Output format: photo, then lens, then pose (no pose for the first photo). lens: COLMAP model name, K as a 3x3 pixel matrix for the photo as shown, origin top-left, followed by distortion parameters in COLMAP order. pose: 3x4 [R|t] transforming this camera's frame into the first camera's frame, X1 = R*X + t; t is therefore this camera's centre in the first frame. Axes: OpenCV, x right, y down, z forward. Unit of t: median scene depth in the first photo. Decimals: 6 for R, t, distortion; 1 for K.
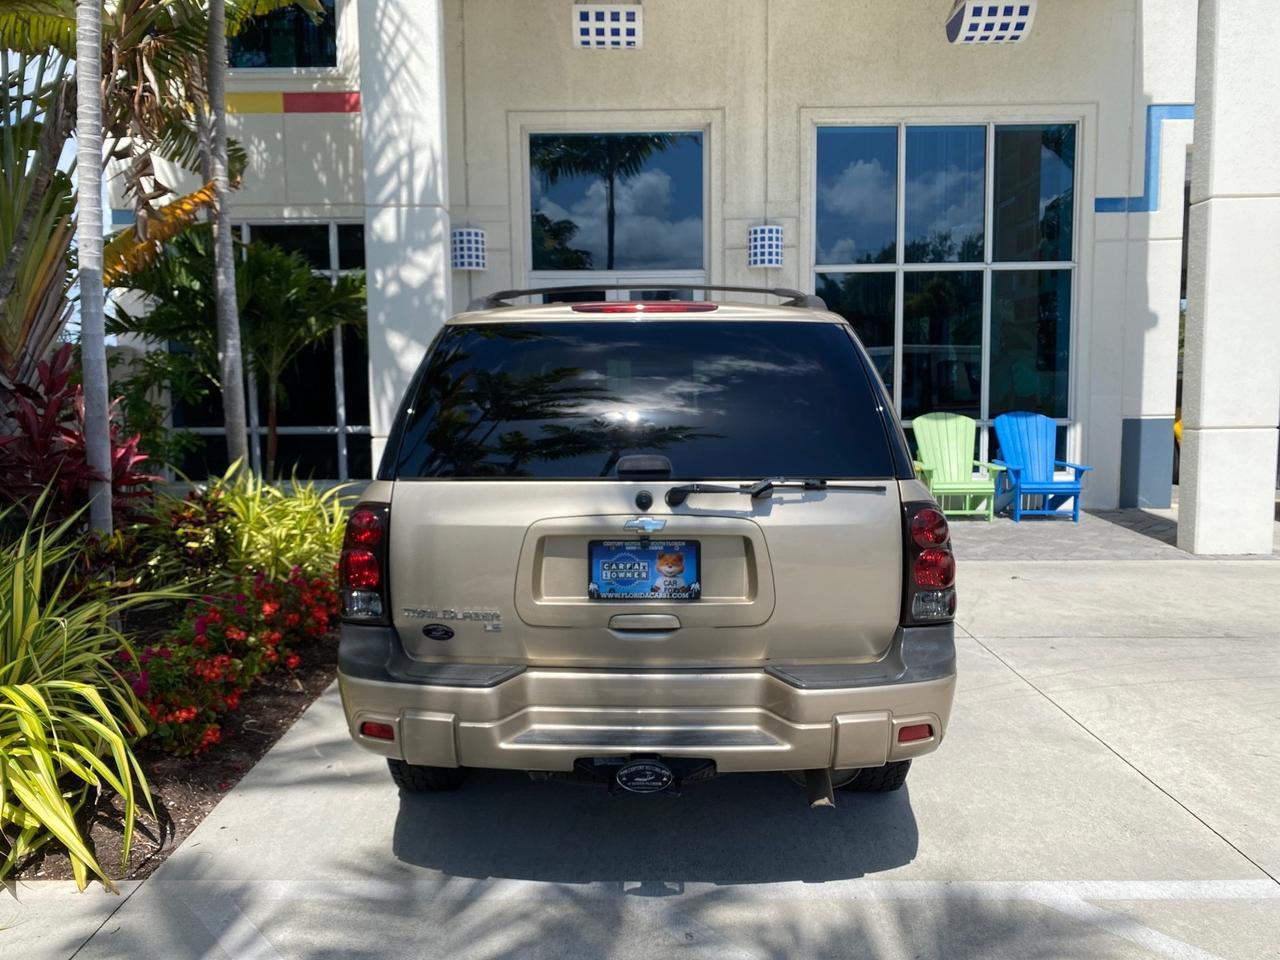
lens RADIAL K [[988.3, 0, 631.7], [0, 988.3, 486.1], [0, 0, 1]] dist [0.011599, -0.011887]
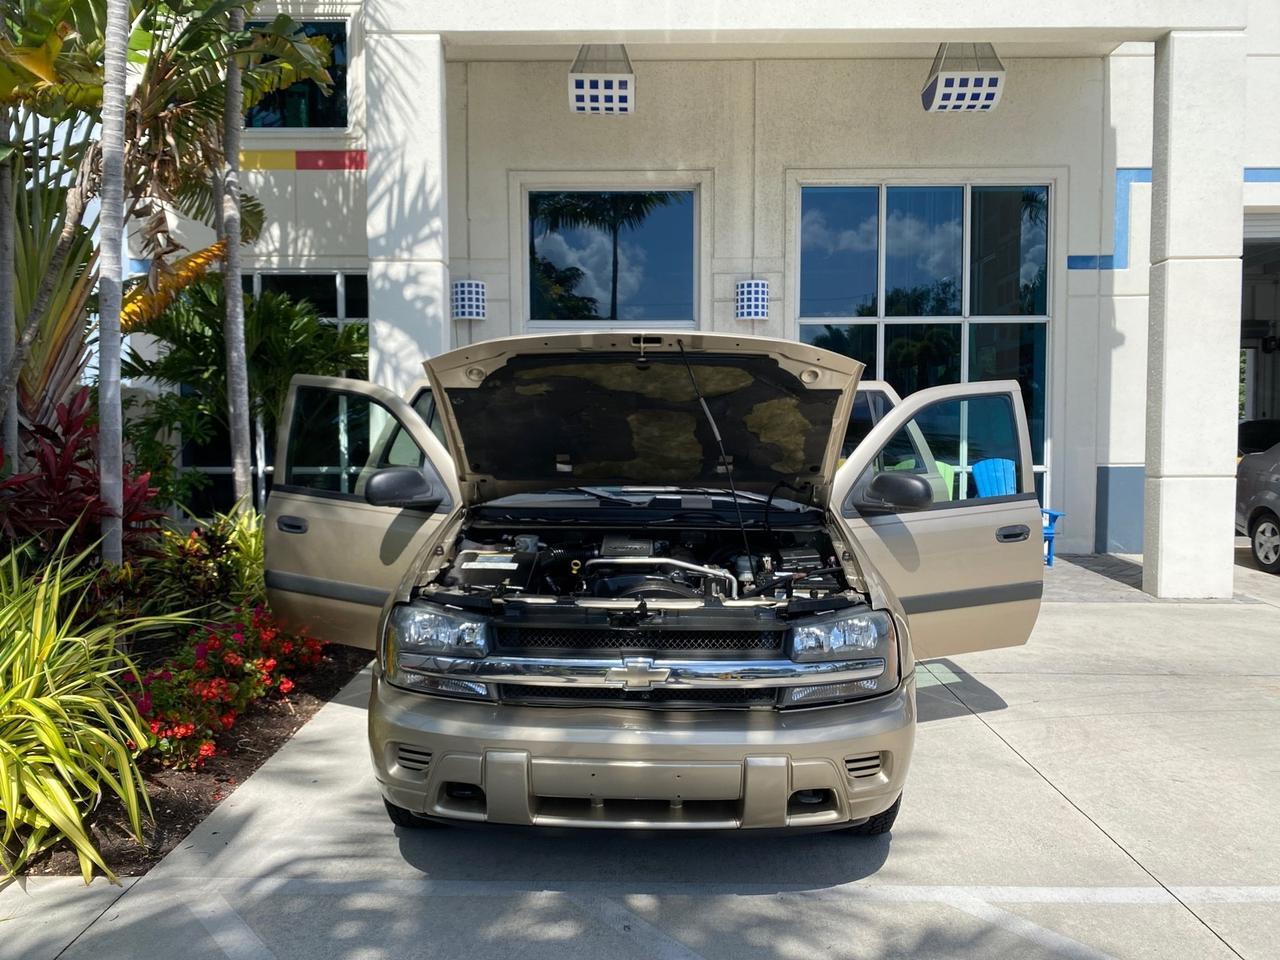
lens RADIAL K [[988.3, 0, 636.0], [0, 988.3, 485.2], [0, 0, 1]] dist [0.011599, -0.011887]
pose [[0.999946, 0.009259, -0.004618, 0.021205], [-0.009451, 0.999012, -0.043434, 0.001249], [0.004211, 0.043475, 0.999046, -0.042346]]
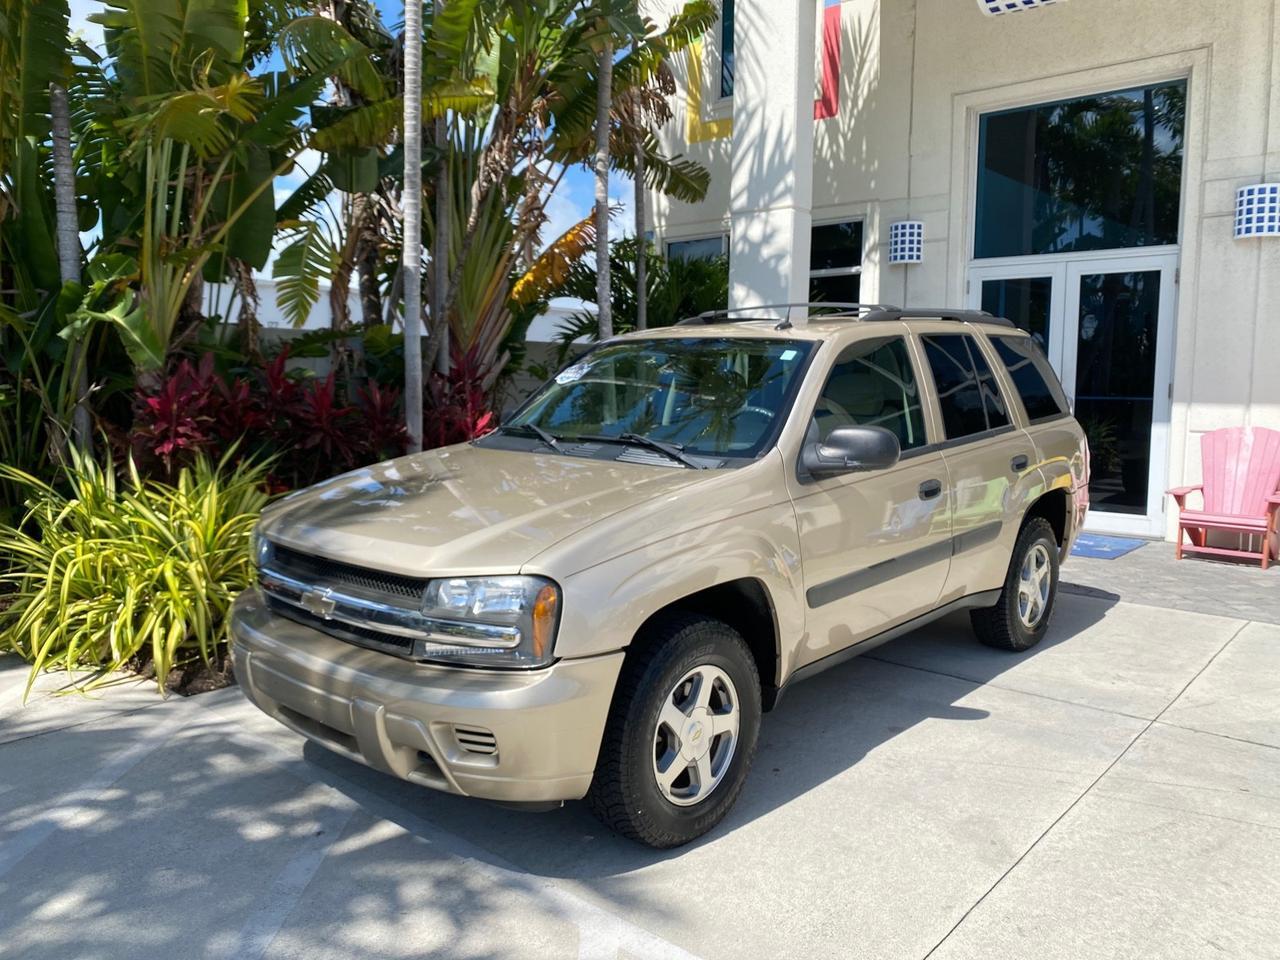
lens RADIAL K [[988.3, 0, 631.6], [0, 988.3, 478.3], [0, 0, 1]] dist [0.011599, -0.011887]
pose [[0.750564, 0.083338, -0.655522, 0.334717], [-0.083835, 0.996009, 0.030635, -0.014565], [0.655459, 0.031962, 0.754555, 0.097355]]
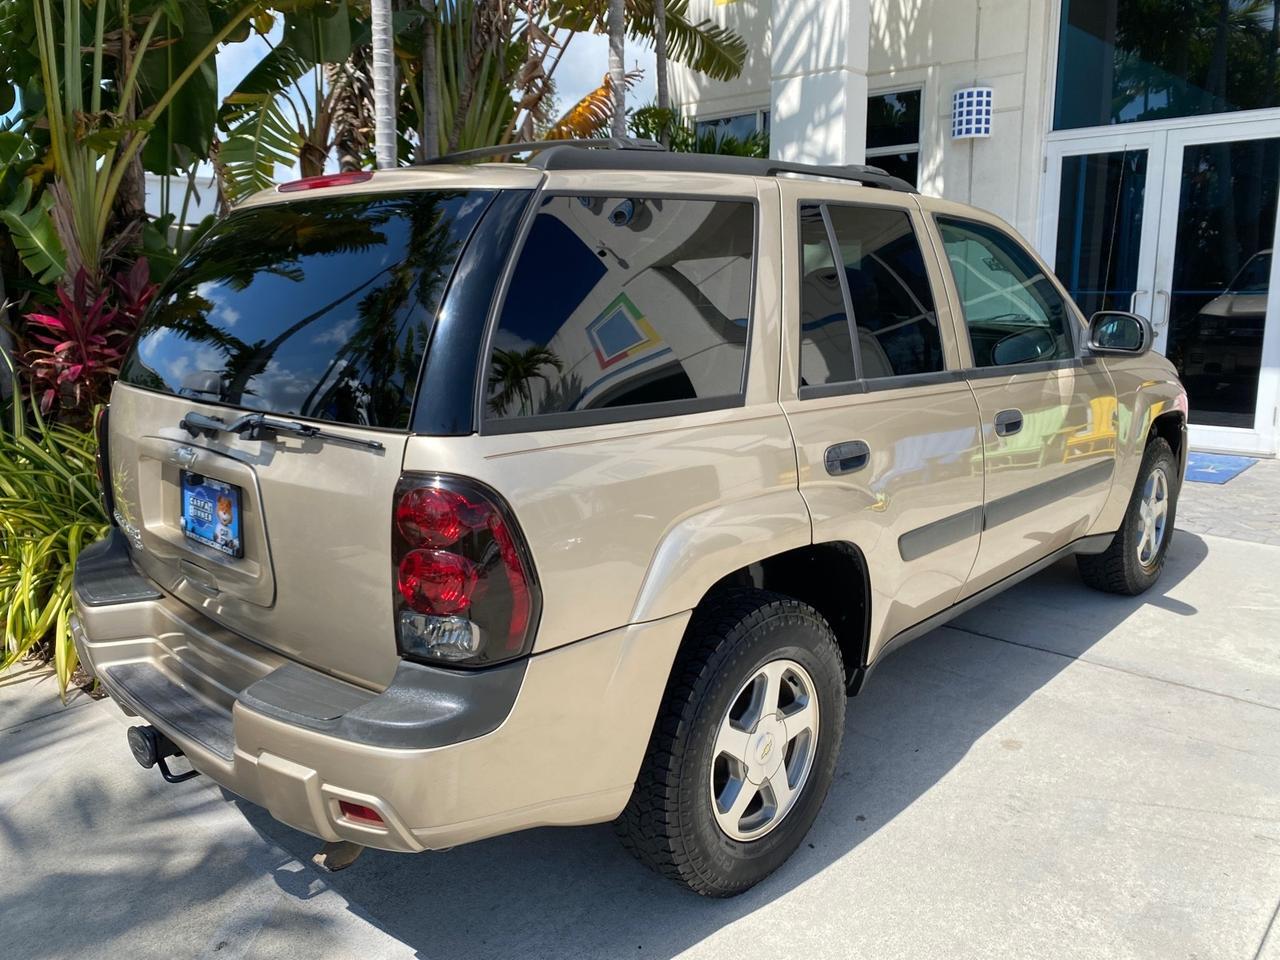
lens RADIAL K [[988.3, 0, 637.8], [0, 988.3, 472.0], [0, 0, 1]] dist [0.011599, -0.011887]
pose [[0.739271, 0.131571, -0.660430, 0.252650], [-0.066432, 0.990193, 0.122904, -0.023487], [0.670124, -0.046985, 0.740761, 0.190200]]
